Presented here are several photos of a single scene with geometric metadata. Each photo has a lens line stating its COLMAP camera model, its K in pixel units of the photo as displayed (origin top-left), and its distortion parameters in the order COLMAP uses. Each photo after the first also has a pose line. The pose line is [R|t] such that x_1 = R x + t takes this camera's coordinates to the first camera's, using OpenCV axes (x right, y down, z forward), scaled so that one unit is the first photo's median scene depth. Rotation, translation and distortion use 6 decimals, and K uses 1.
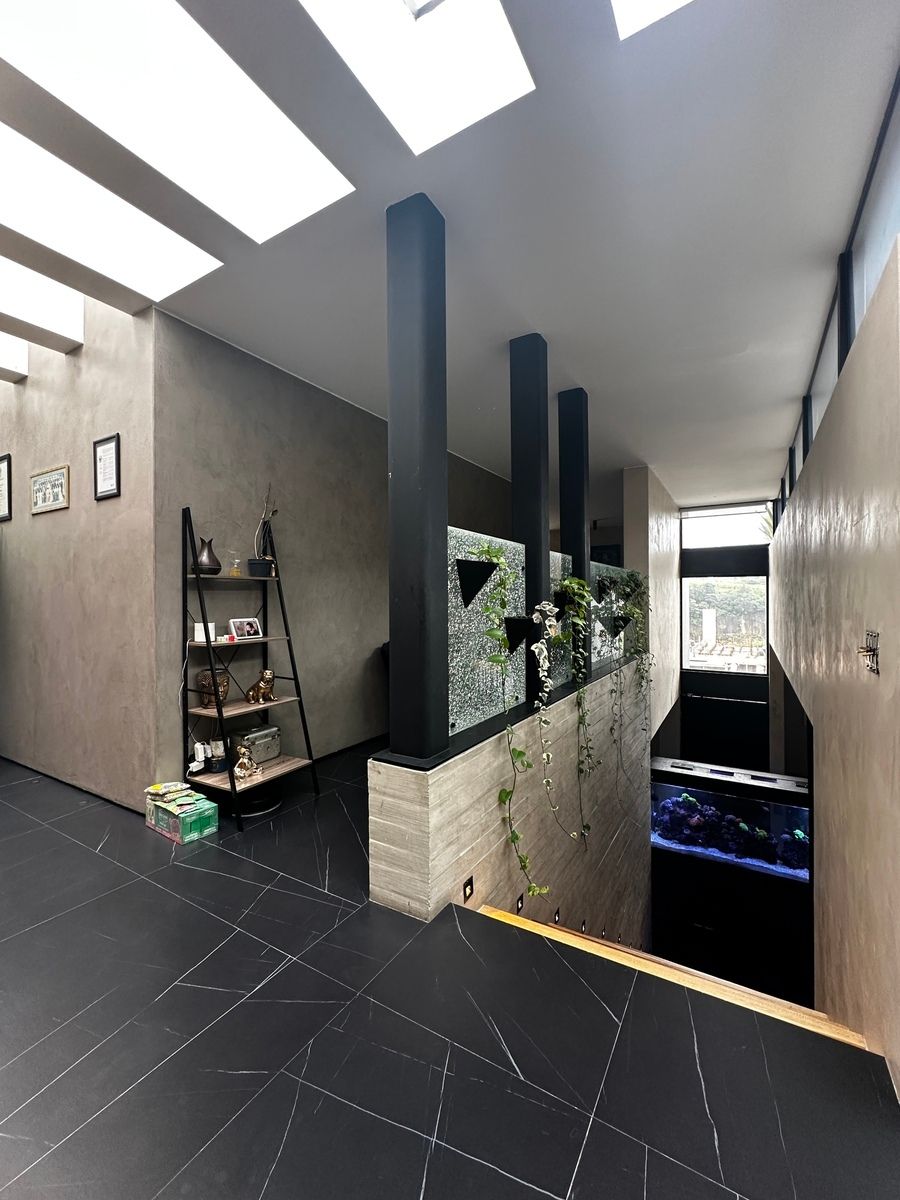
lens RADIAL K [[480.7, 0, 450.0], [0, 480.7, 600.0], [0, 0, 1]] dist [-0.000173, 0.000120]
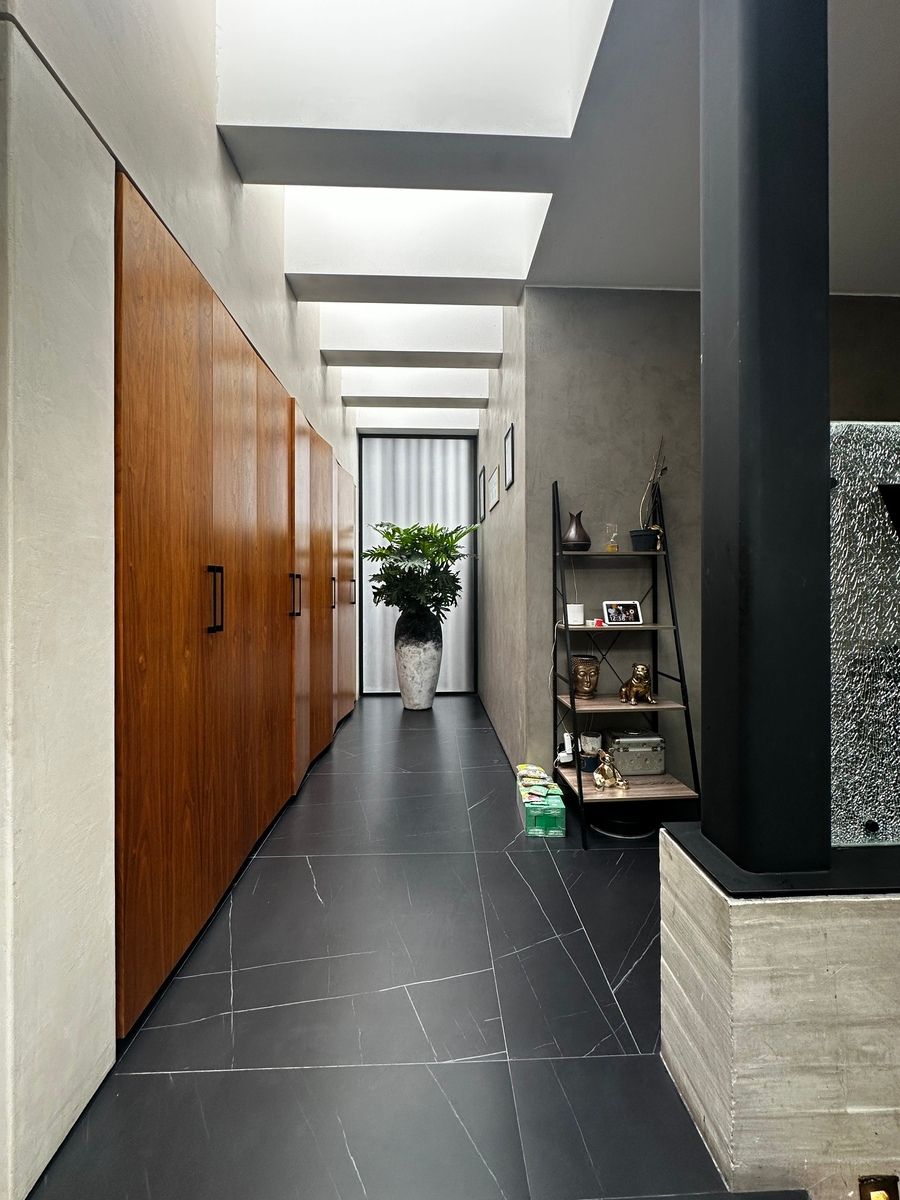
lens RADIAL K [[492.6, 0, 451.7], [0, 492.6, 585.5], [0, 0, 1]] dist [-0.000877, 0.000027]
pose [[0.566730, 0.001262, -0.823903, 0.136366], [-0.000326, 0.999999, 0.001307, 0.011109], [0.823904, -0.000472, 0.566730, 0.279212]]
